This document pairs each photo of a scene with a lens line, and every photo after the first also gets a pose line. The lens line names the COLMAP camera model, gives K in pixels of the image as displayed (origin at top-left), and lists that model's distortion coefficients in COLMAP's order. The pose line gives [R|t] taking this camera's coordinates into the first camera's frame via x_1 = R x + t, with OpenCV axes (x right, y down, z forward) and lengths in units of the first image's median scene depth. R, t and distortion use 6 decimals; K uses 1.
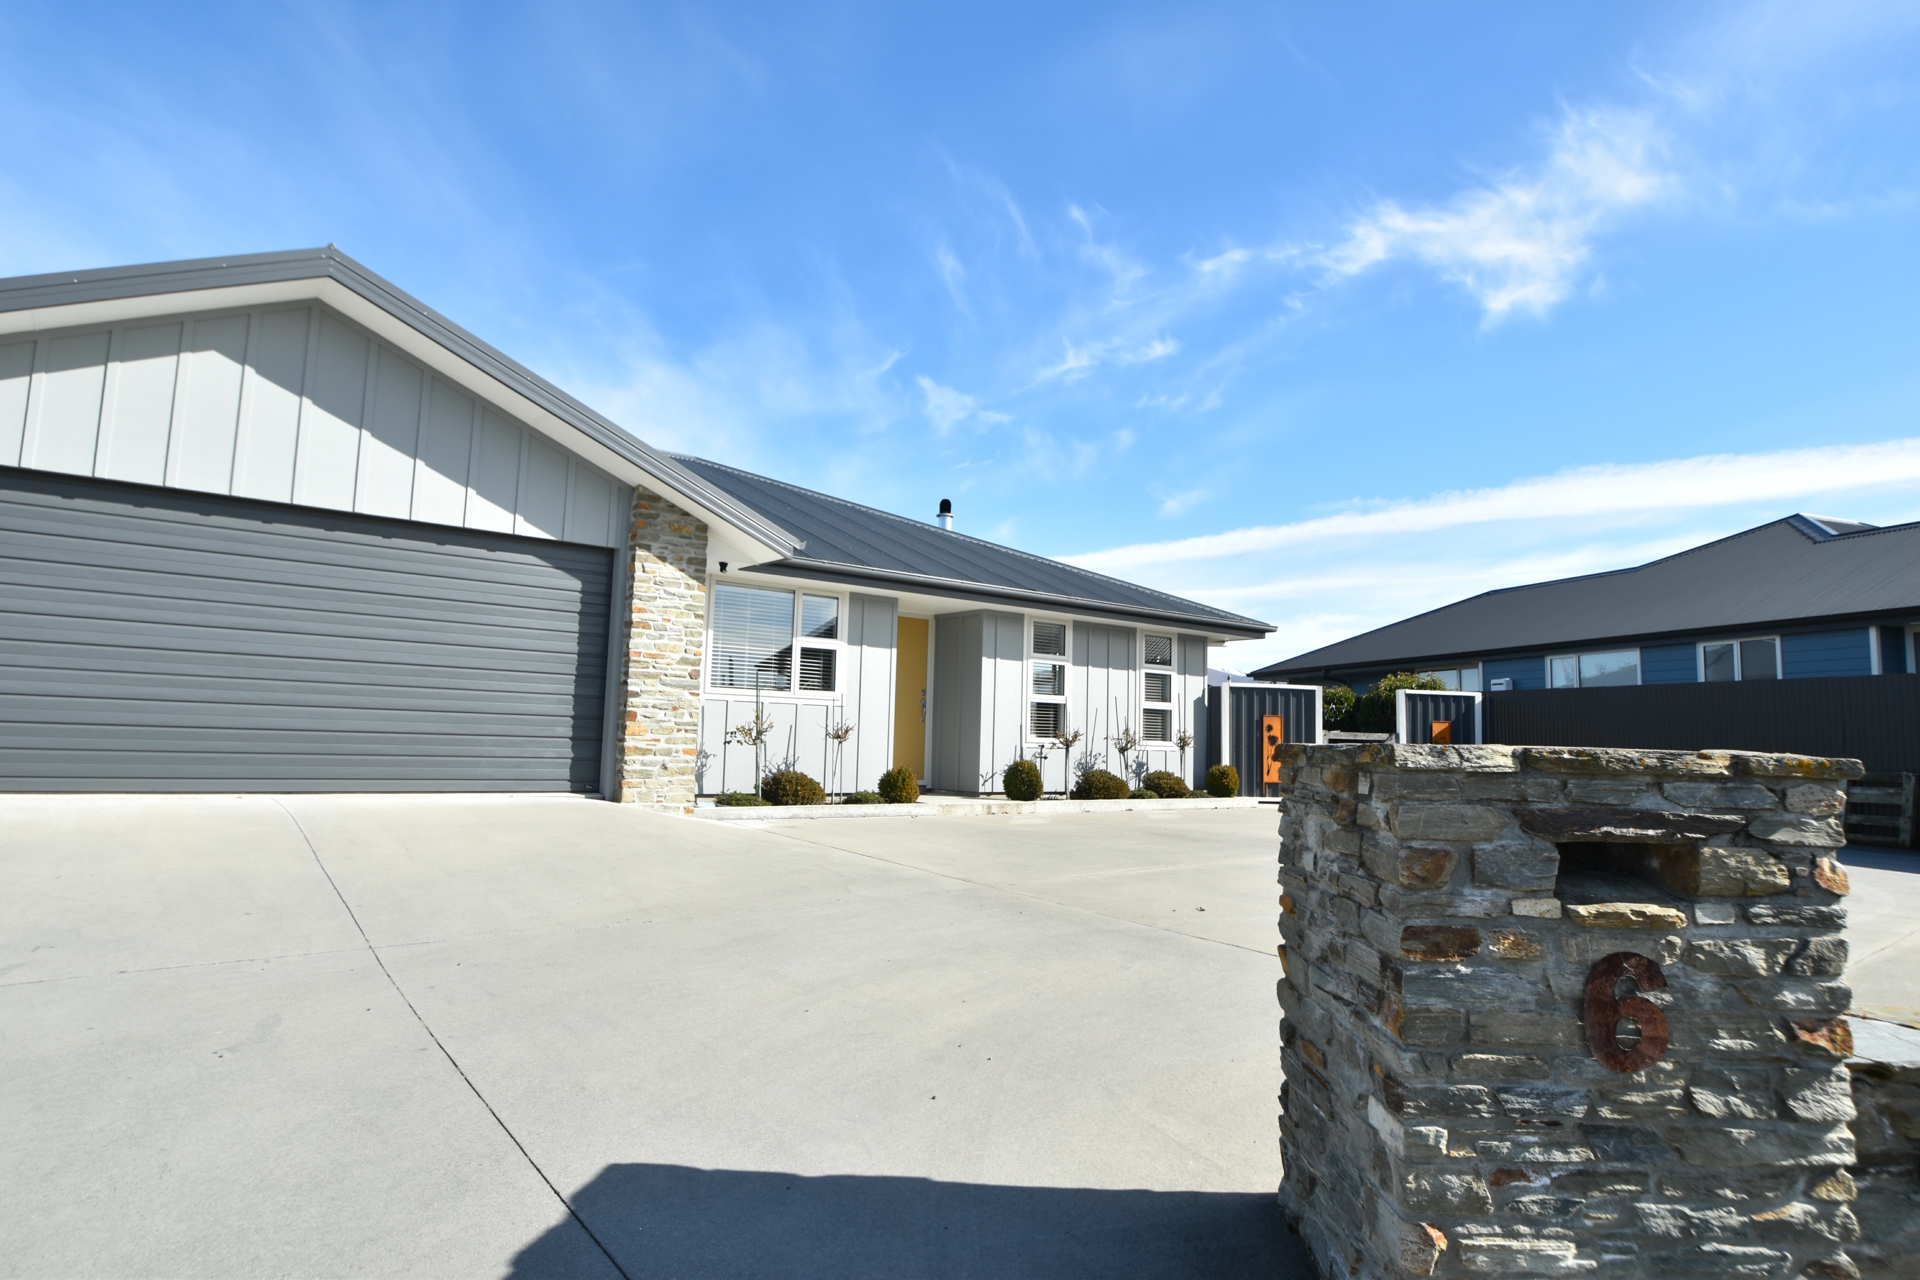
lens RADIAL K [[1095.8, 0, 952.0], [0, 1095.8, 635.0], [0, 0, 1]] dist [-0.016971, 0.000227]
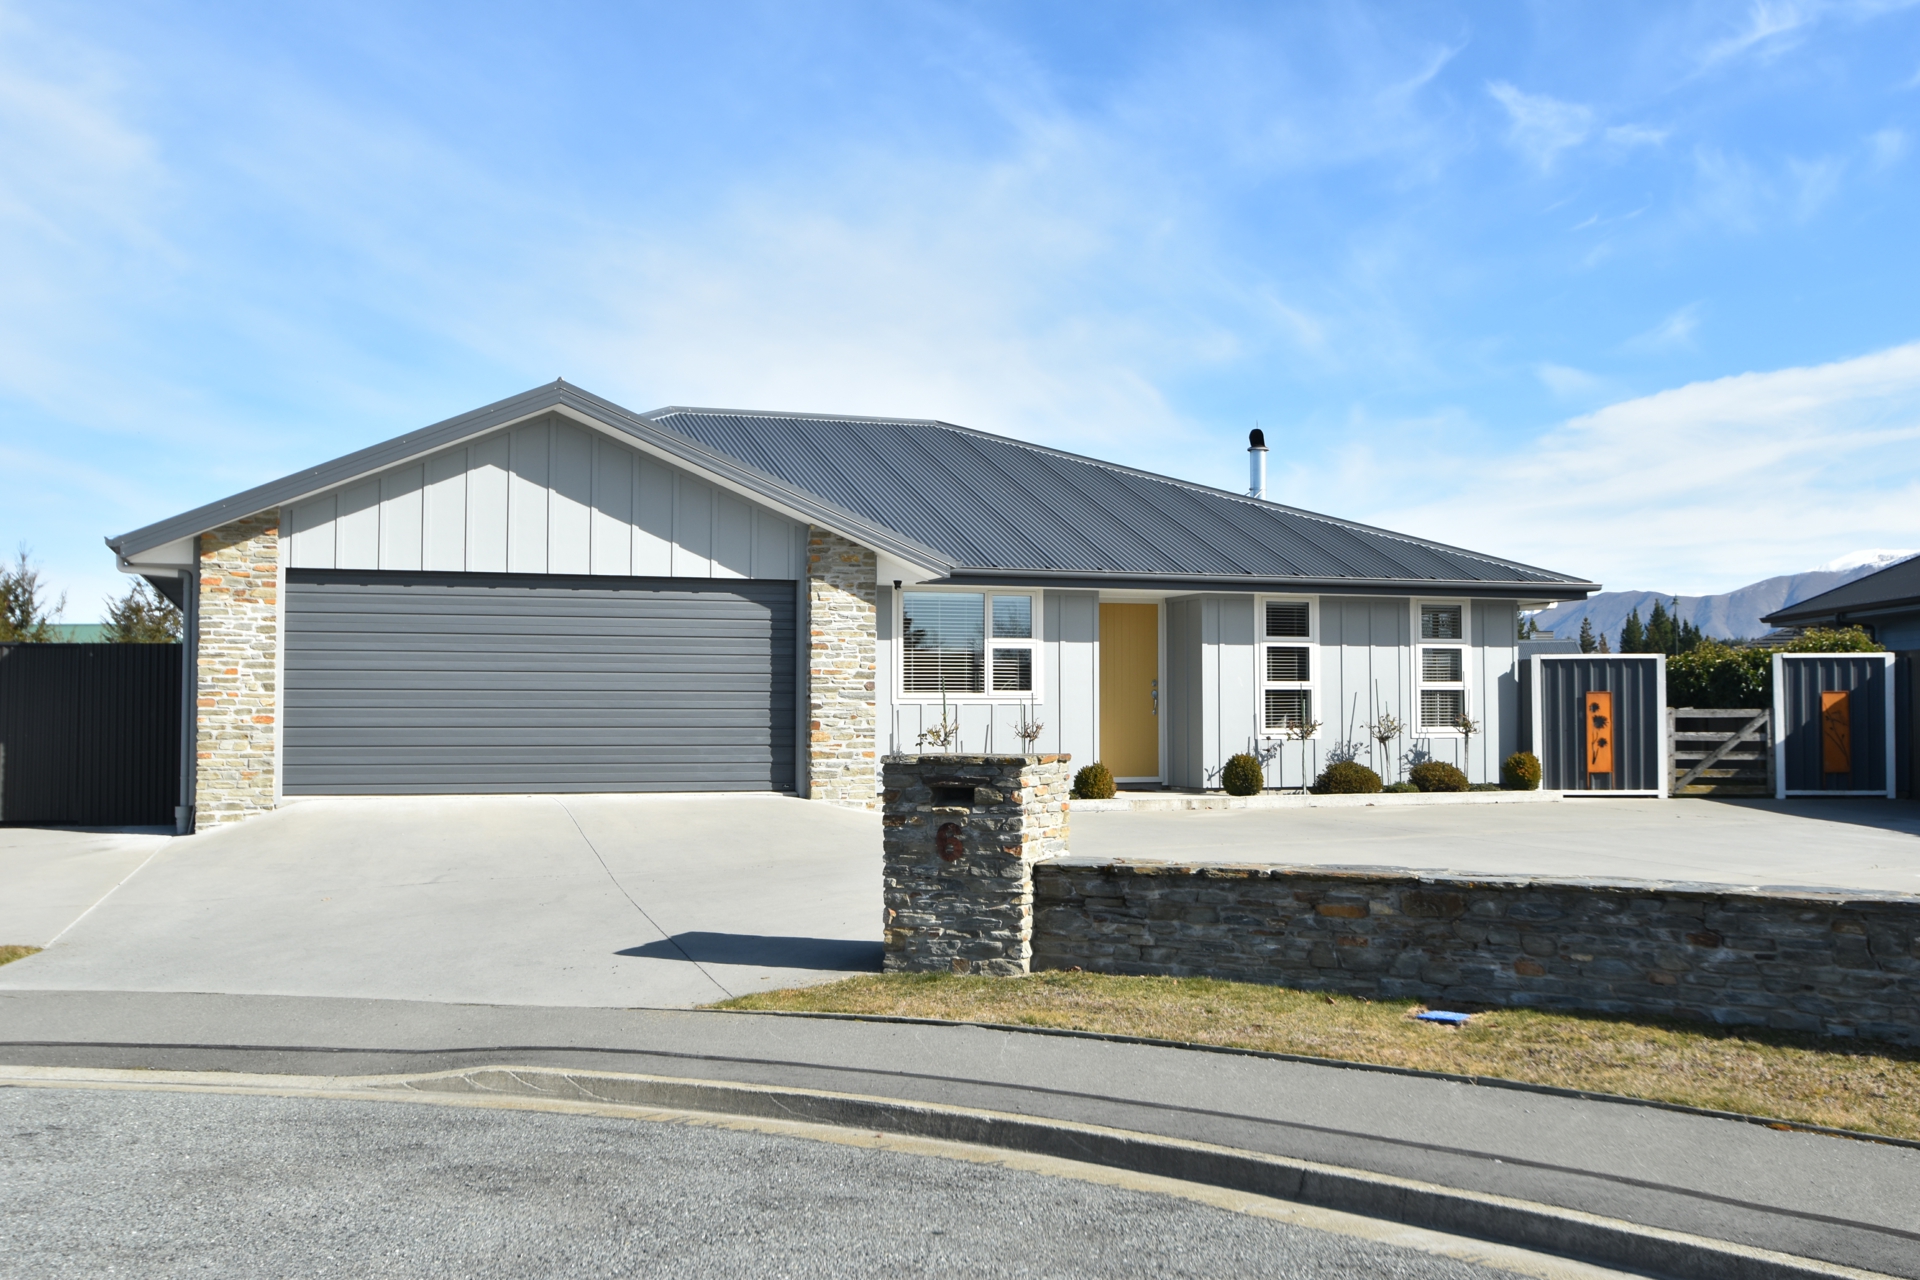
lens RADIAL K [[1989.8, 0, 966.8], [0, 1989.8, 659.4], [0, 0, 1]] dist [-0.065933, 0.000000]
pose [[0.940436, -0.038579, -0.337775, 0.445860], [0.060568, 0.996659, 0.054799, -0.078900], [0.334533, -0.071993, 0.939630, -0.720248]]
